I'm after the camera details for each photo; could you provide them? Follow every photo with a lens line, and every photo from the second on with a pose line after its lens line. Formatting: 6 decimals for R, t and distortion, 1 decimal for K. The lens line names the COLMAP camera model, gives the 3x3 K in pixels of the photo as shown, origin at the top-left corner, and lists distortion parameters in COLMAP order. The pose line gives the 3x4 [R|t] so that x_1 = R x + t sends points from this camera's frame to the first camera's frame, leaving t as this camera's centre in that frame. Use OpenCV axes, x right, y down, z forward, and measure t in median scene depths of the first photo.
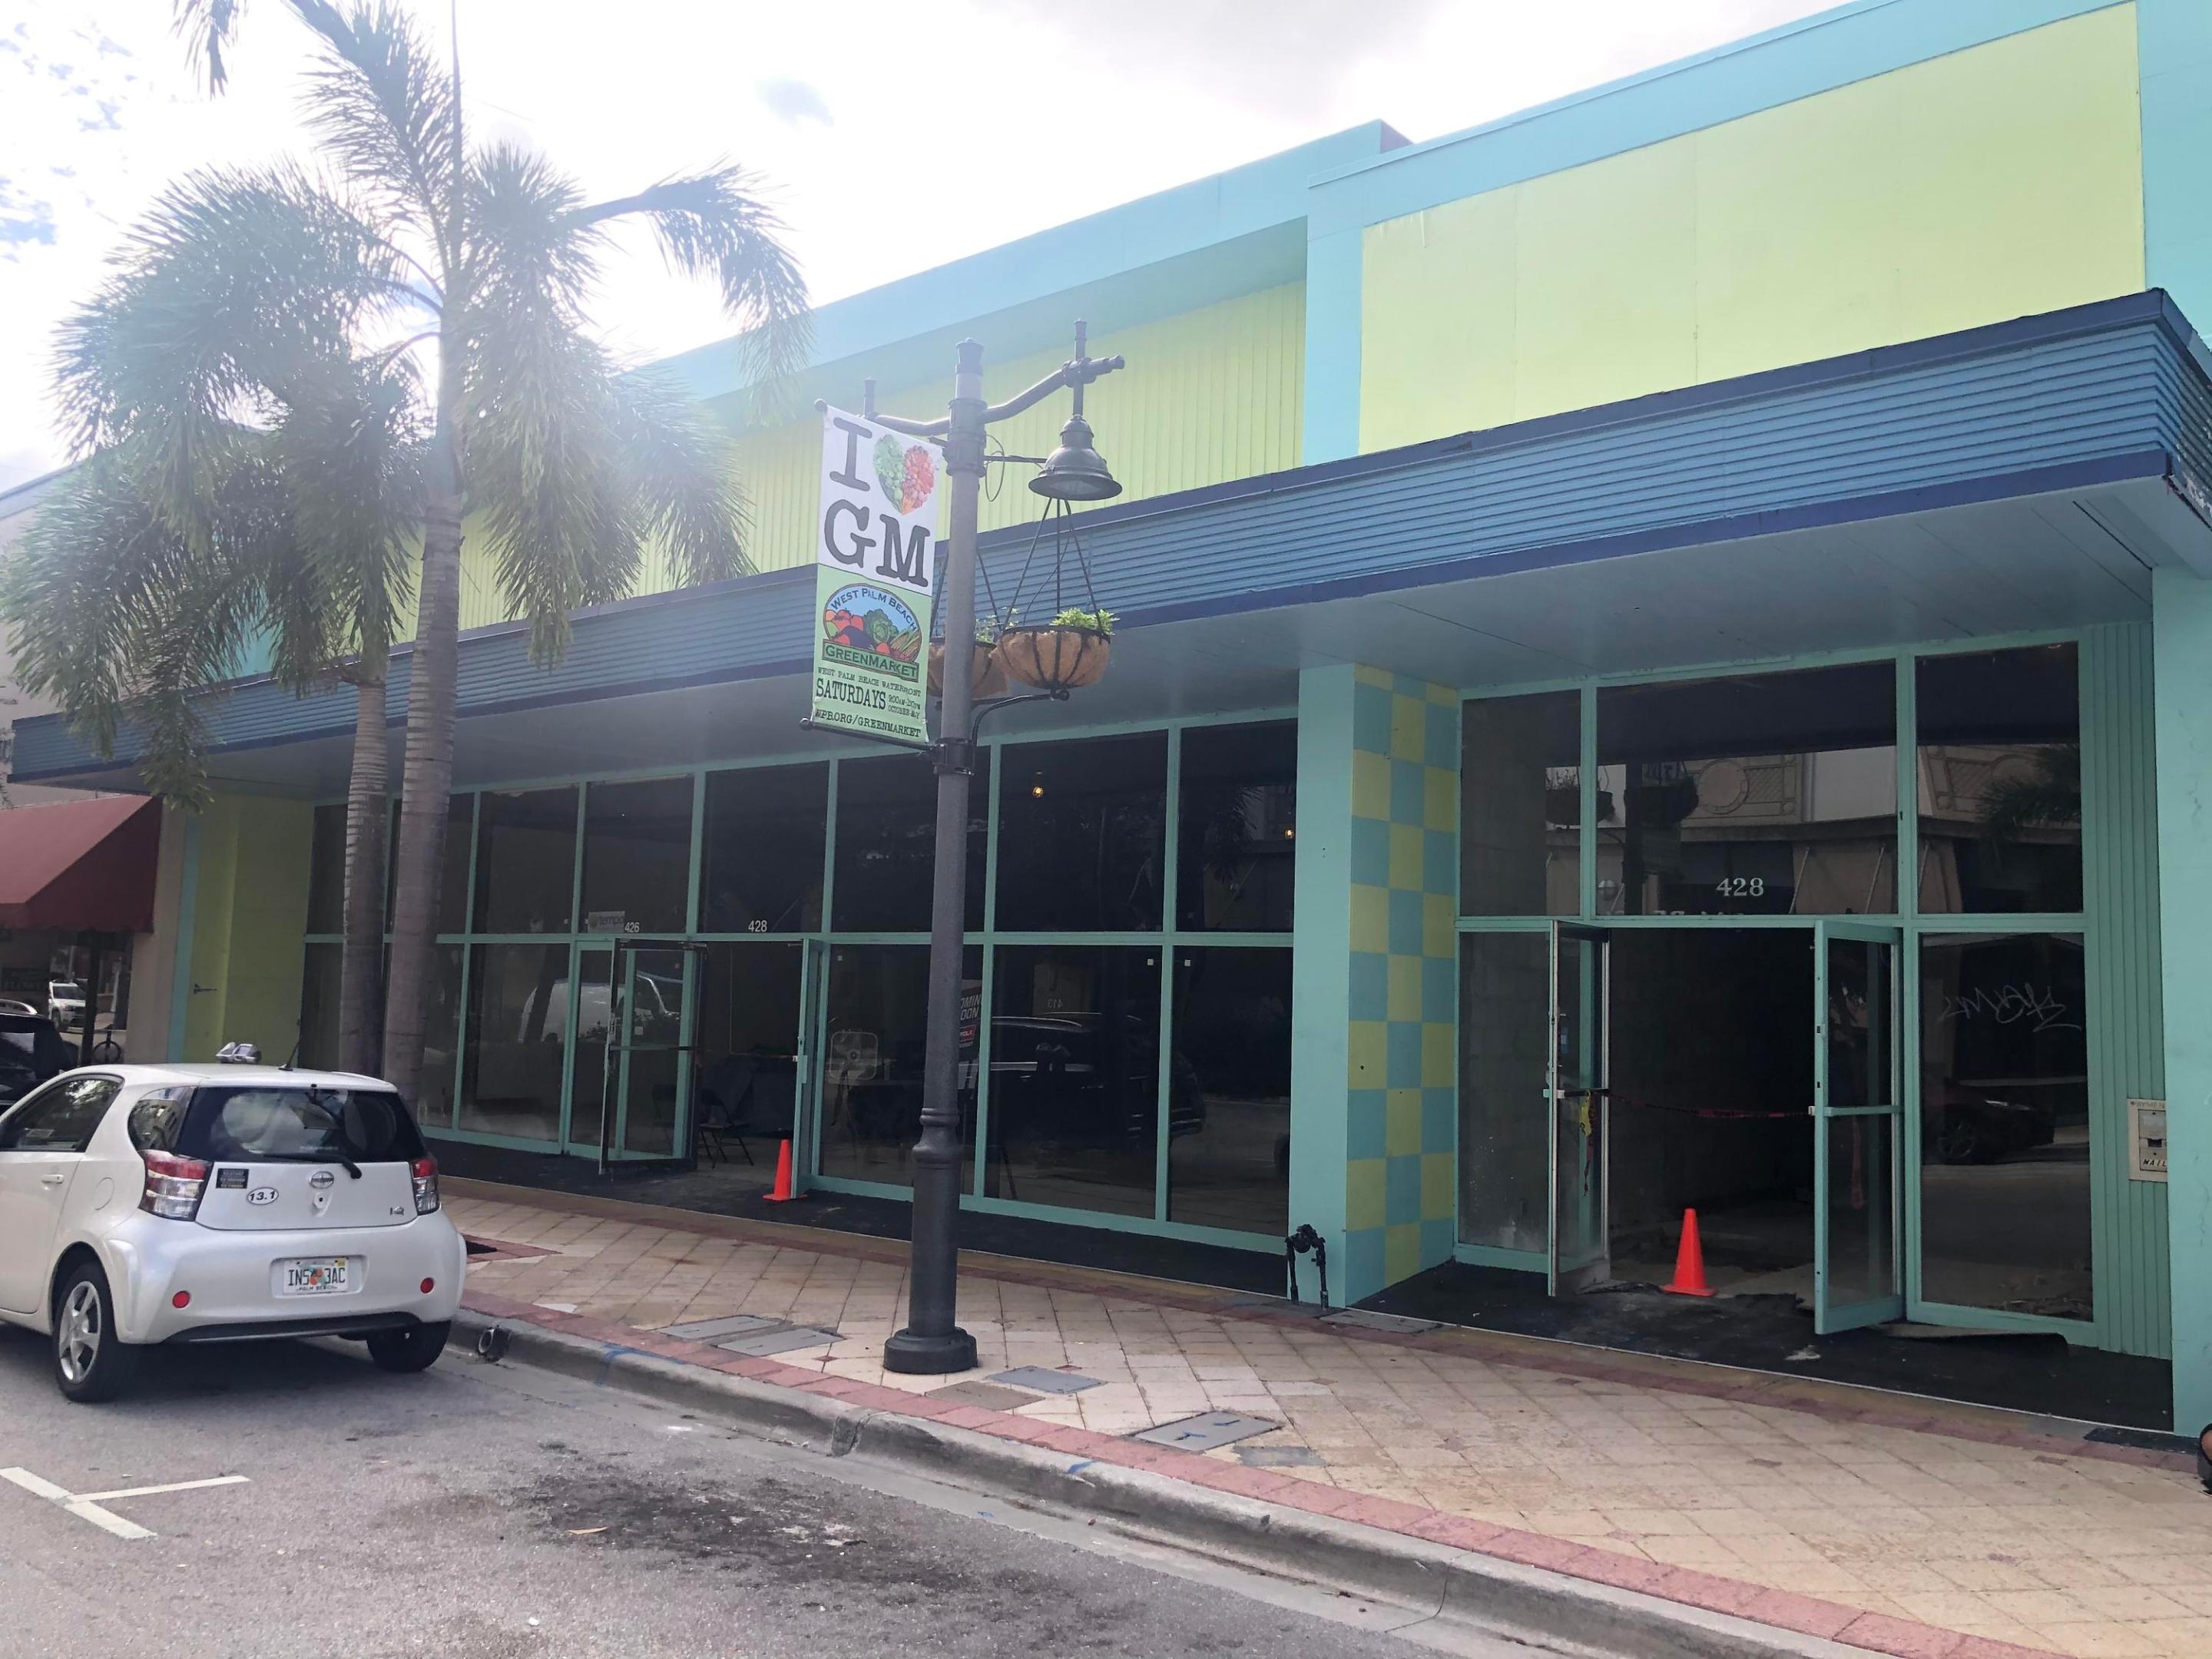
lens RADIAL K [[1871.3, 0, 1117.2], [0, 1871.3, 820.4], [0, 0, 1]] dist [0.036267, -0.020418]
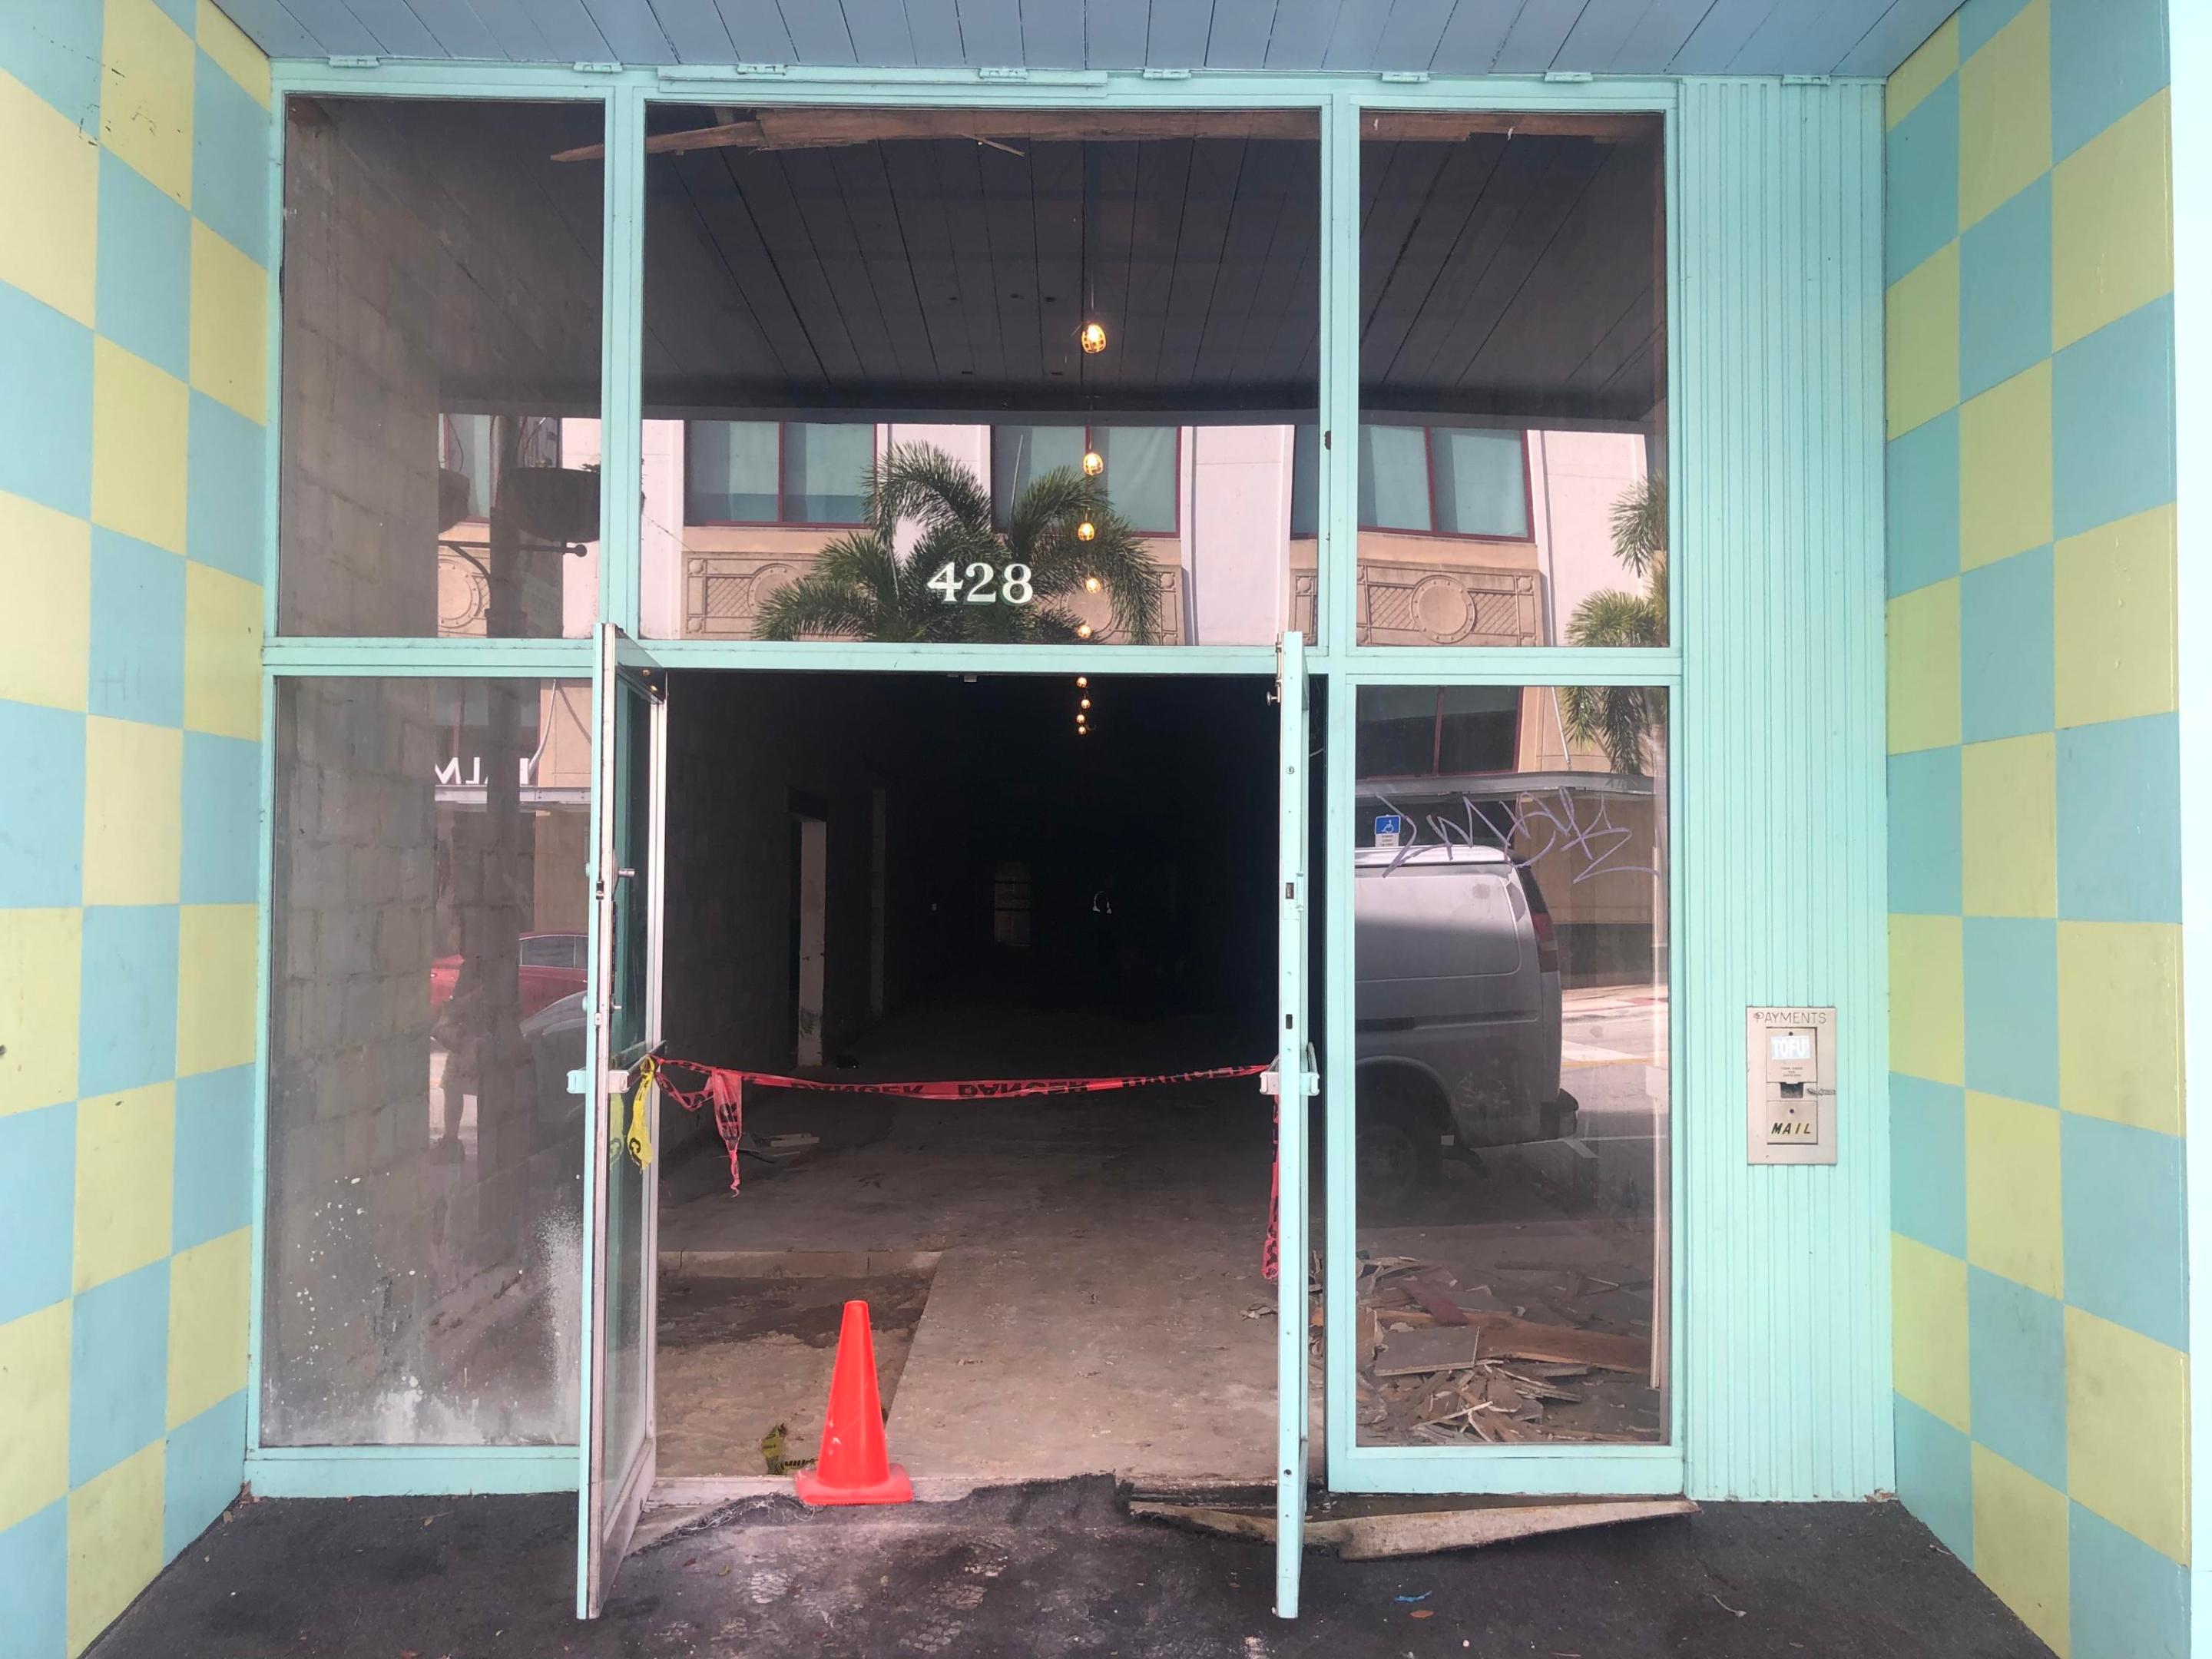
lens RADIAL K [[1871.3, 0, 1143.0], [0, 1871.3, 820.7], [0, 0, 1]] dist [0.036267, -0.020418]
pose [[0.746849, -0.005015, 0.664975, 0.061762], [-0.046358, 0.997146, 0.059585, 0.065598], [-0.663376, -0.075328, 0.744485, 0.649866]]
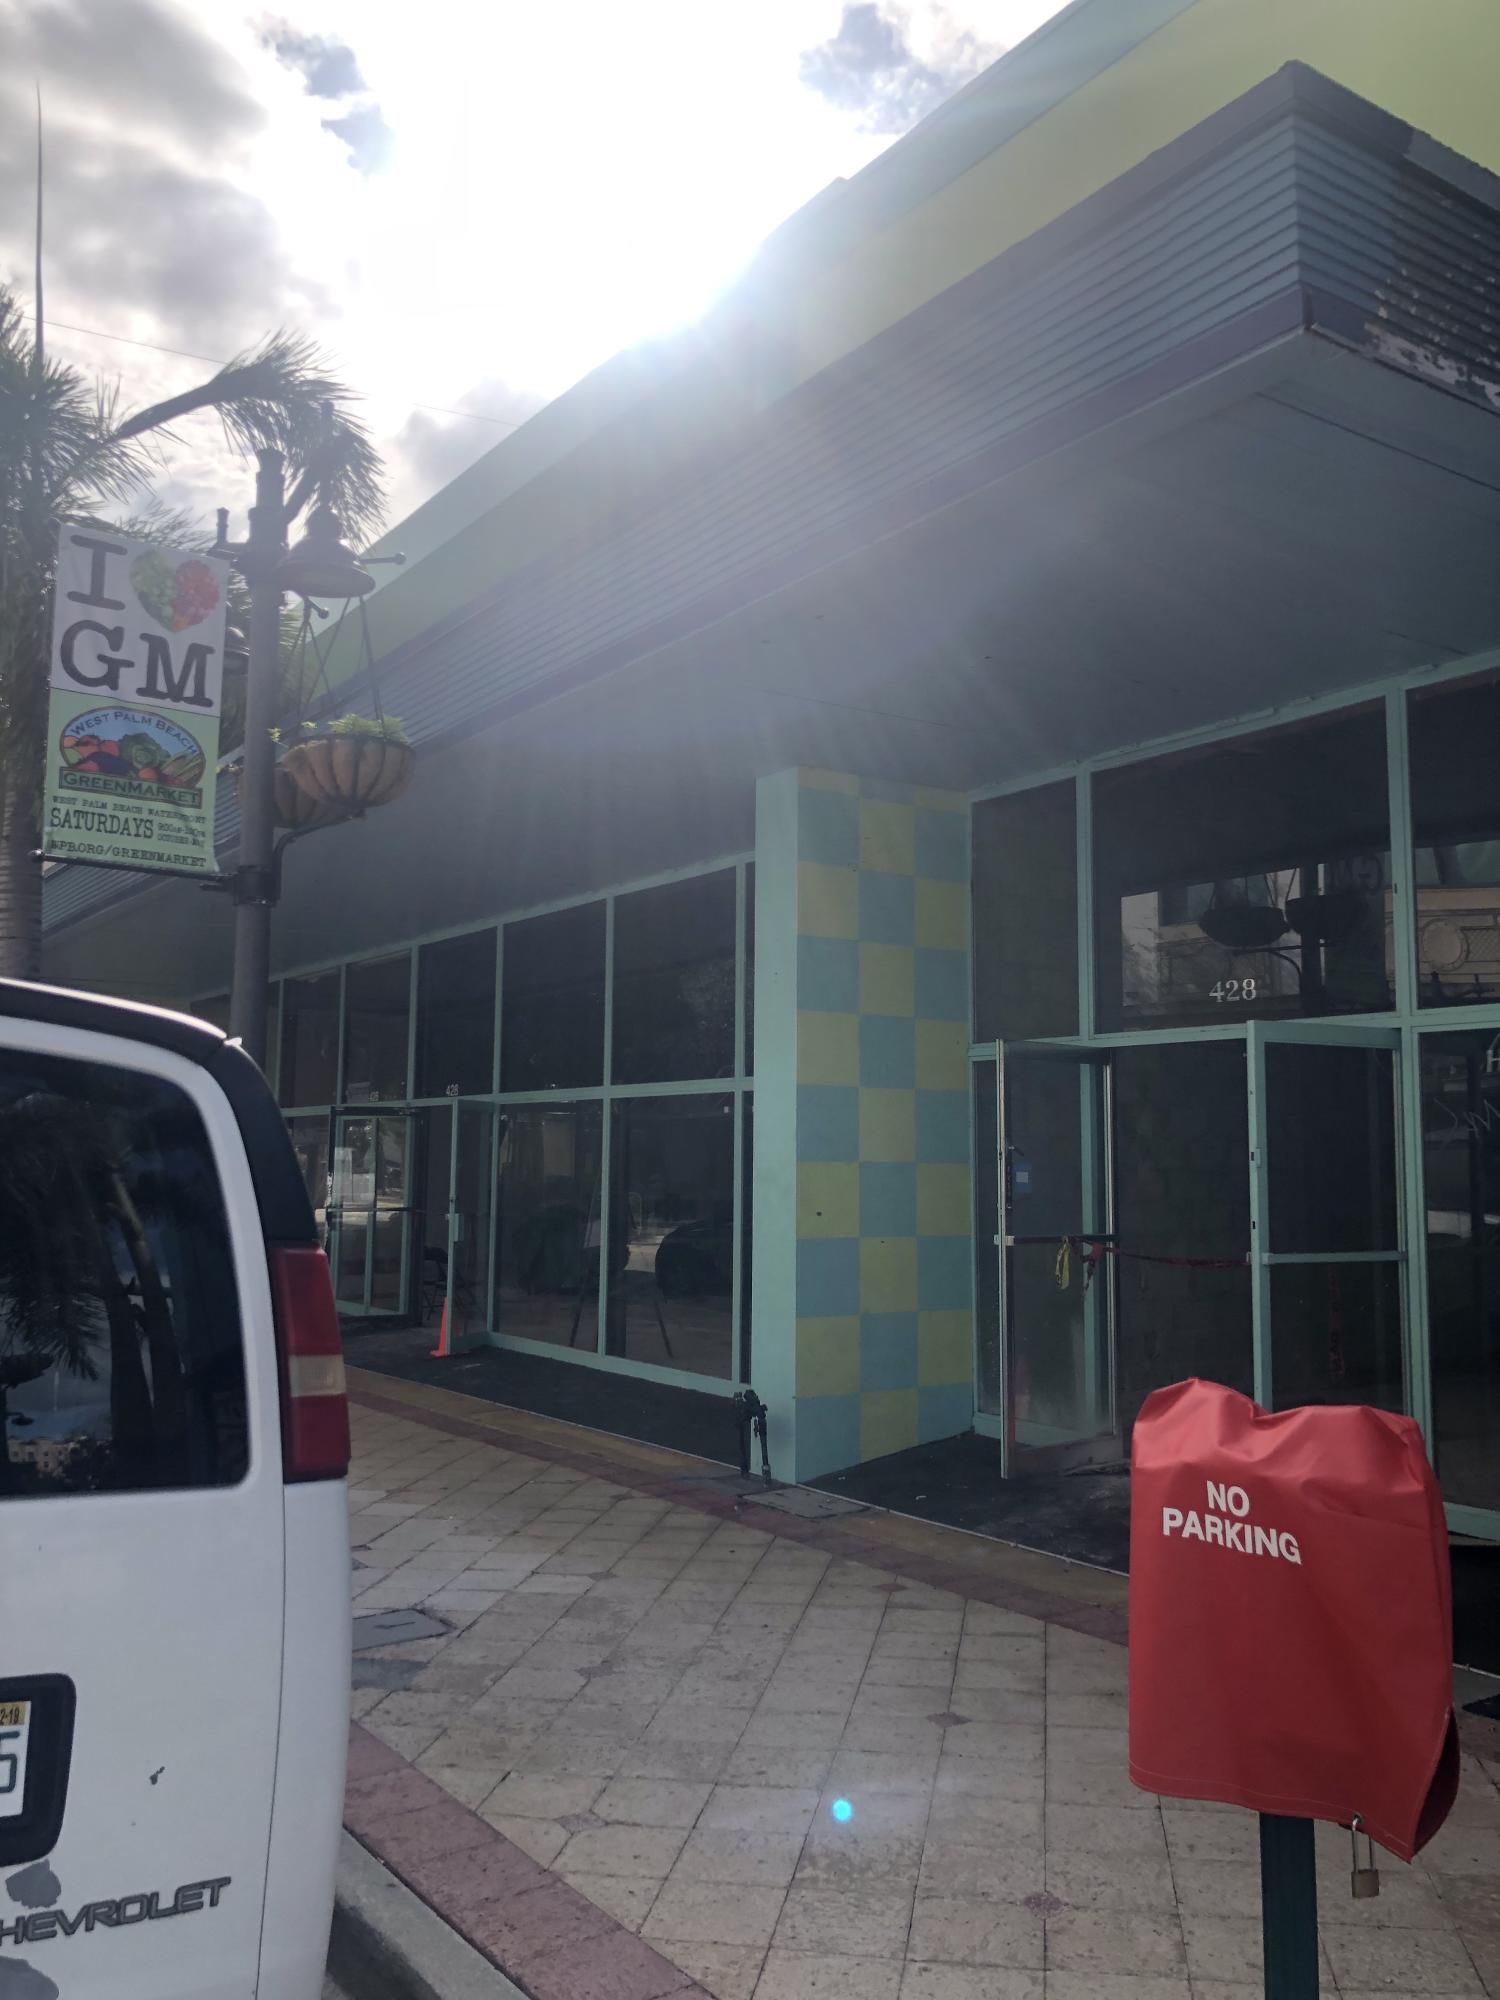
lens RADIAL K [[1692.0, 0, 710.0], [0, 1692.0, 974.3], [0, 0, 1]] dist [0.036267, -0.020418]
pose [[0.961071, -0.052010, -0.271363, 0.319445], [0.046300, 0.998552, -0.027409, 0.039041], [0.272395, 0.013778, 0.962087, 0.215651]]
